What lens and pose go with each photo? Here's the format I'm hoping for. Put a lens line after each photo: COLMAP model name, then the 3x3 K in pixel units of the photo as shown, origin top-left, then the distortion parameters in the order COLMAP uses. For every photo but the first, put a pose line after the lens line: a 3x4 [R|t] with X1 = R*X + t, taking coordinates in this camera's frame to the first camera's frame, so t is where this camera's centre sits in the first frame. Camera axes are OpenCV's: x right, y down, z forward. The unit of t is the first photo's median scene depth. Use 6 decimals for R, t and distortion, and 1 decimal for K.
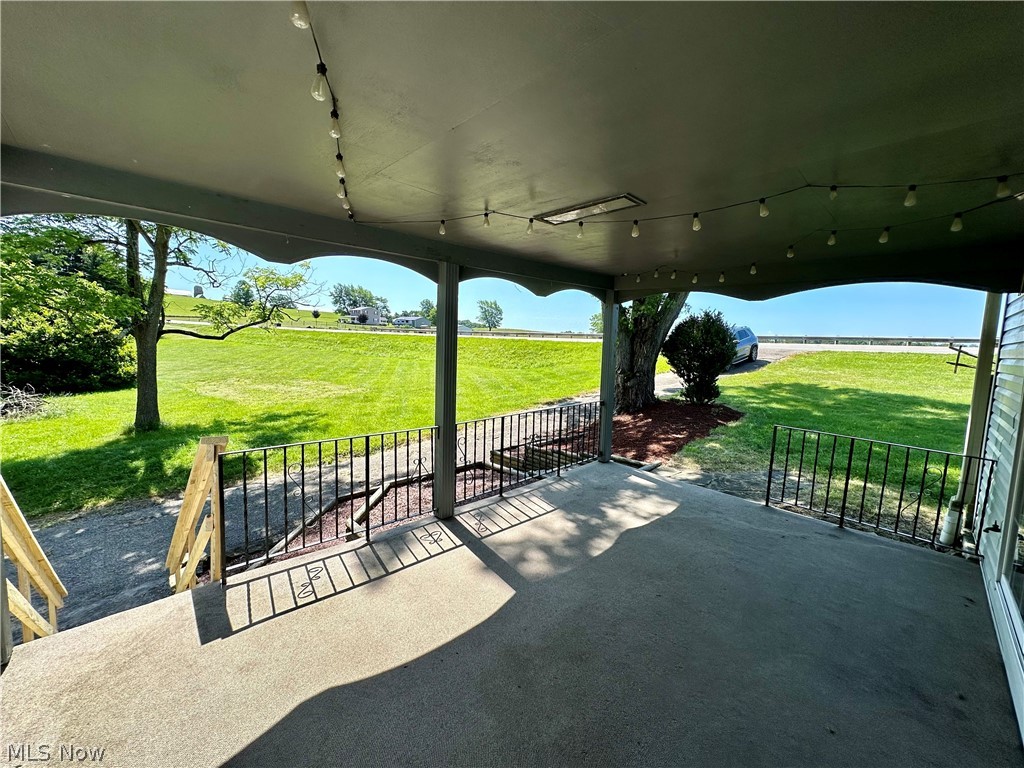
lens RADIAL K [[403.2, 0, 511.9], [0, 403.2, 382.3], [0, 0, 1]] dist [-0.014538, -0.000817]
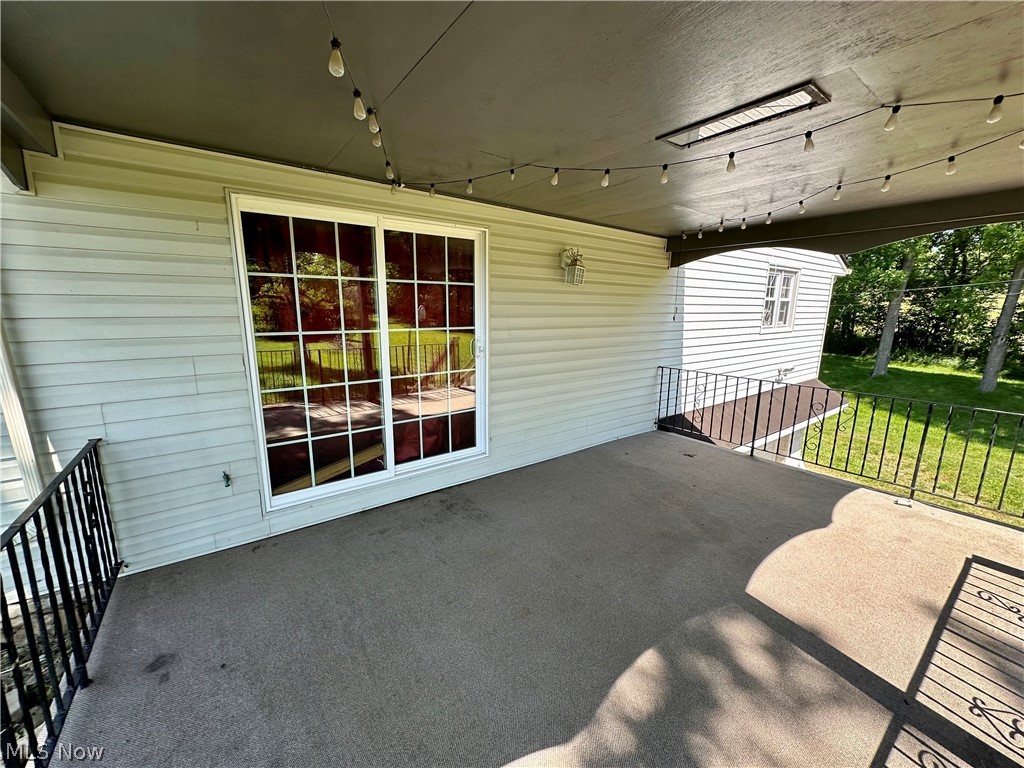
lens RADIAL K [[403.2, 0, 511.2], [0, 403.2, 379.5], [0, 0, 1]] dist [-0.014538, -0.000817]
pose [[-0.990931, -0.057346, 0.121517, 0.348365], [-0.021272, 0.959902, 0.279527, -0.118771], [-0.132674, 0.274408, -0.952417, 1.415783]]
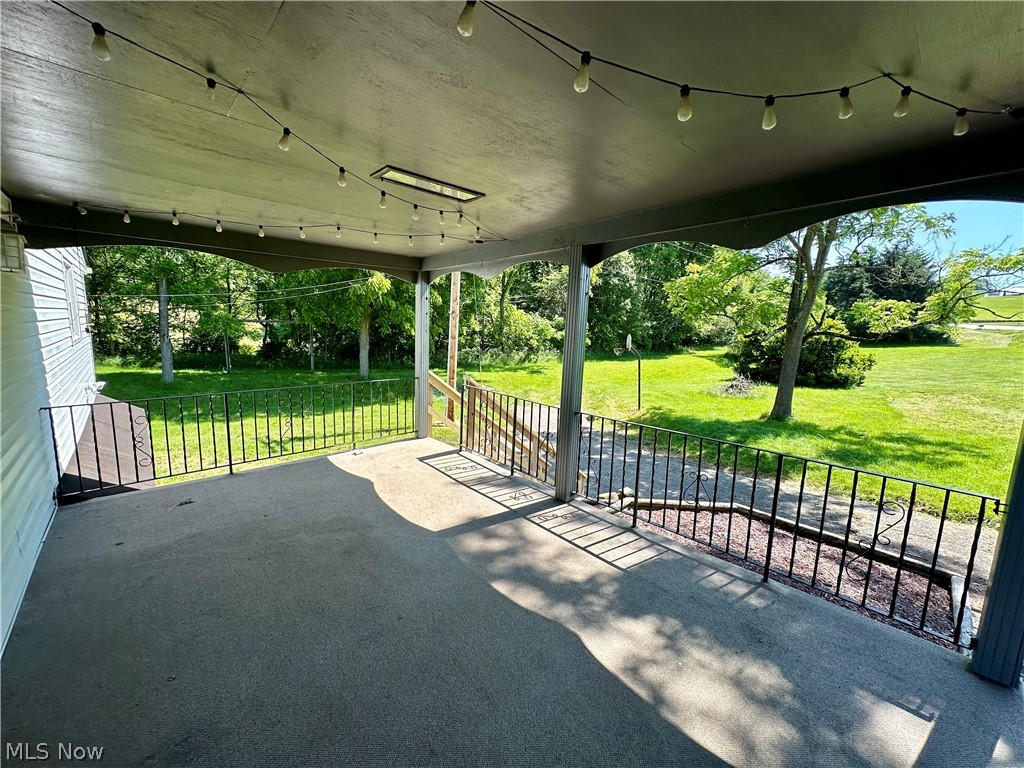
lens RADIAL K [[403.2, 0, 510.6], [0, 403.2, 380.9], [0, 0, 1]] dist [-0.014538, -0.000817]
pose [[-0.006195, 0.110881, -0.993814, 0.915953], [-0.133909, 0.984790, 0.110709, -0.061909], [0.990974, 0.133766, 0.008747, 0.924604]]
